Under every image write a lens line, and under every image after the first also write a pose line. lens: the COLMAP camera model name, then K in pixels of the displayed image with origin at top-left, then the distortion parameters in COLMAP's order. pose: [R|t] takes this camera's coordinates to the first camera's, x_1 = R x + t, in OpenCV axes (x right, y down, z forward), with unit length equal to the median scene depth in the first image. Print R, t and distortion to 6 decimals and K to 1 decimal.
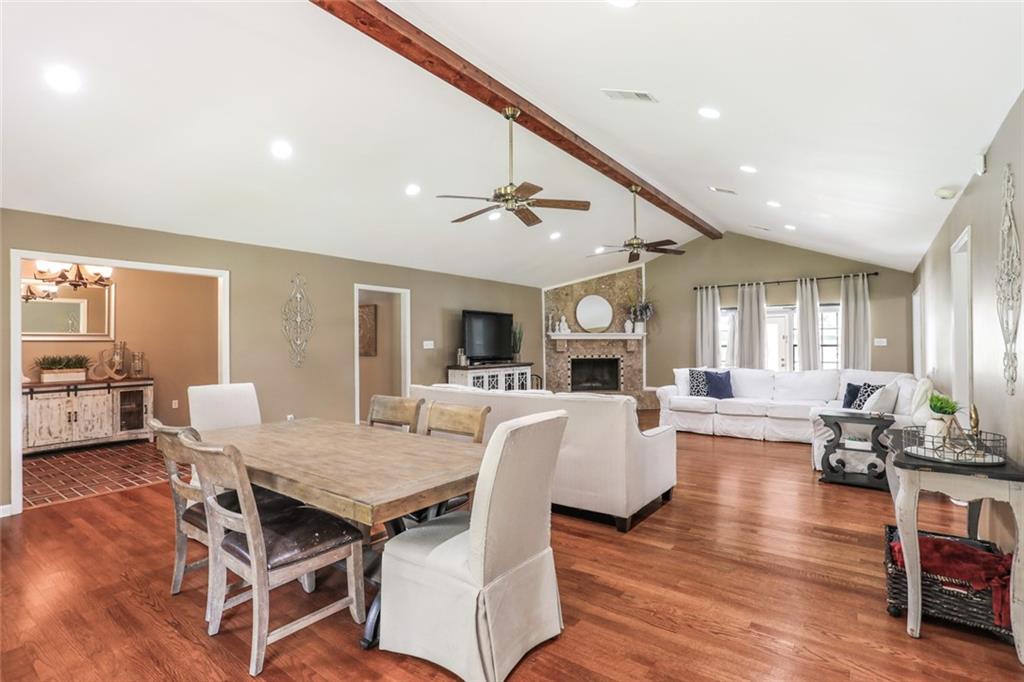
lens RADIAL K [[500.1, 0, 513.2], [0, 500.1, 342.7], [0, 0, 1]] dist [-0.026442, 0.002327]
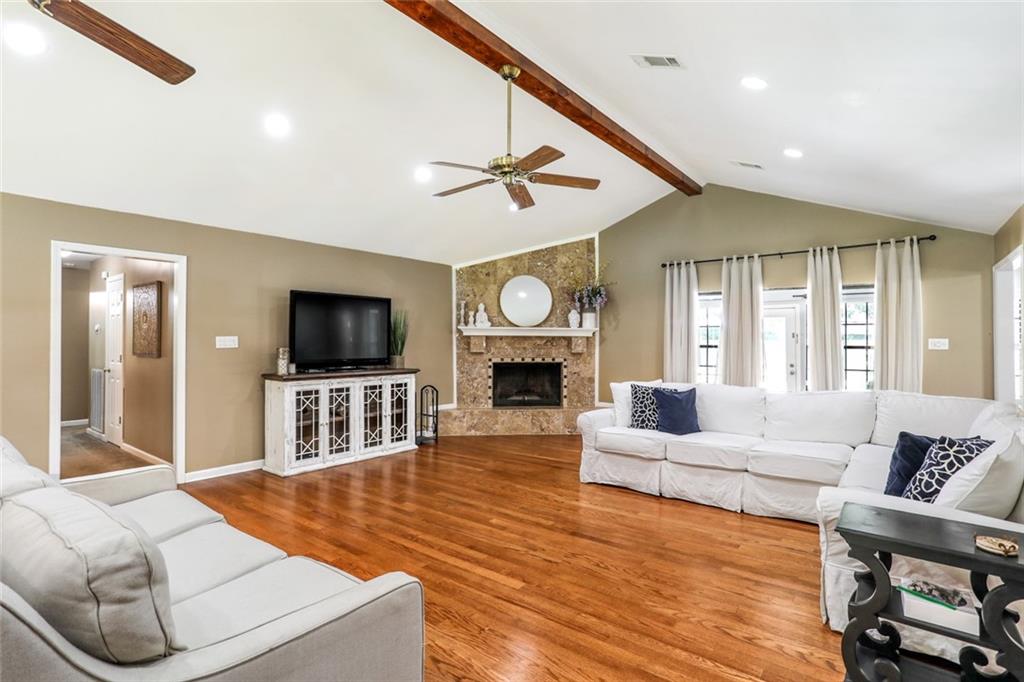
lens RADIAL K [[500.1, 0, 514.5], [0, 500.1, 336.8], [0, 0, 1]] dist [-0.026442, 0.002327]
pose [[0.999401, 0.008925, -0.033447, 0.174148], [-0.009104, 0.999945, -0.005197, -0.001824], [0.033399, 0.005498, 0.999427, 0.279041]]
